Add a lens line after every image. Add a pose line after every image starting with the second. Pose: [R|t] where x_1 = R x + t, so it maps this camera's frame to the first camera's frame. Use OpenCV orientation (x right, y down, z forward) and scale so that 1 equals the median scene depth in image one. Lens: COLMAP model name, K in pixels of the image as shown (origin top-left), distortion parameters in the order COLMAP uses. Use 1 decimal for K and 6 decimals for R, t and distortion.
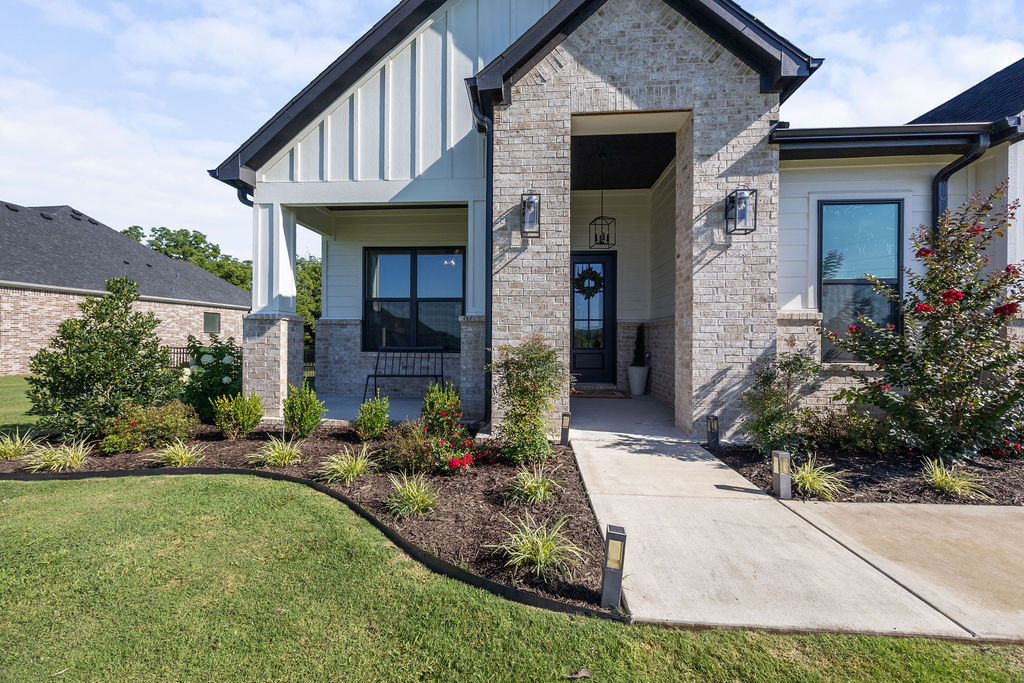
lens RADIAL K [[392.8, 0, 505.5], [0, 392.8, 336.5], [0, 0, 1]] dist [-0.001345, 0.000018]
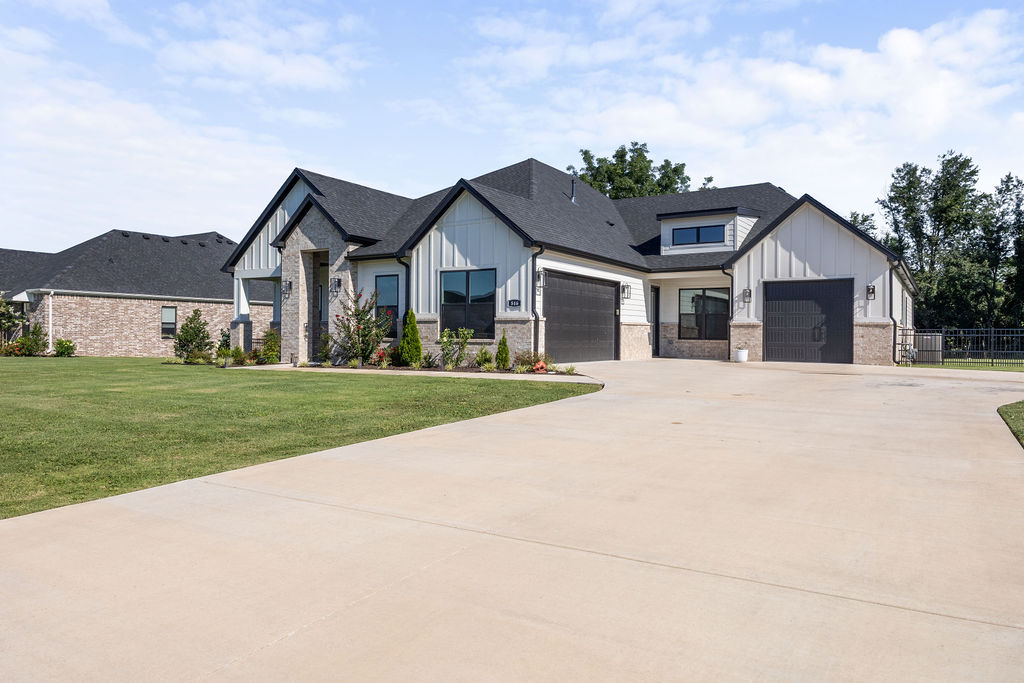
lens RADIAL K [[707.0, 0, 512.0], [0, 707.0, 341.5], [0, 0, 1]] dist [0.002153, -0.000417]
pose [[0.884454, 0.004210, -0.466609, 3.222222], [-0.002447, 0.999987, 0.004384, 0.057863], [0.466622, -0.002736, 0.884453, -2.326452]]
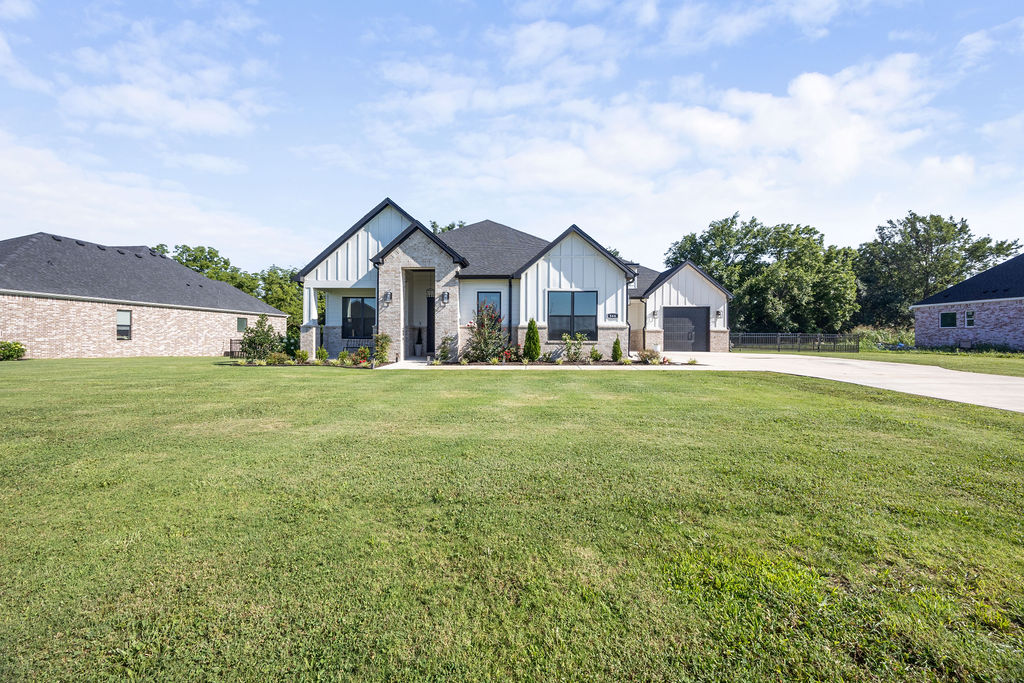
lens RADIAL K [[389.8, 0, 509.8], [0, 389.8, 339.0], [0, 0, 1]] dist [-0.001535, 0.000034]
pose [[0.999562, -0.000066, 0.029582, 0.827161], [-0.000124, 0.999979, 0.006446, 0.031305], [-0.029582, -0.006447, 0.999542, -1.989003]]
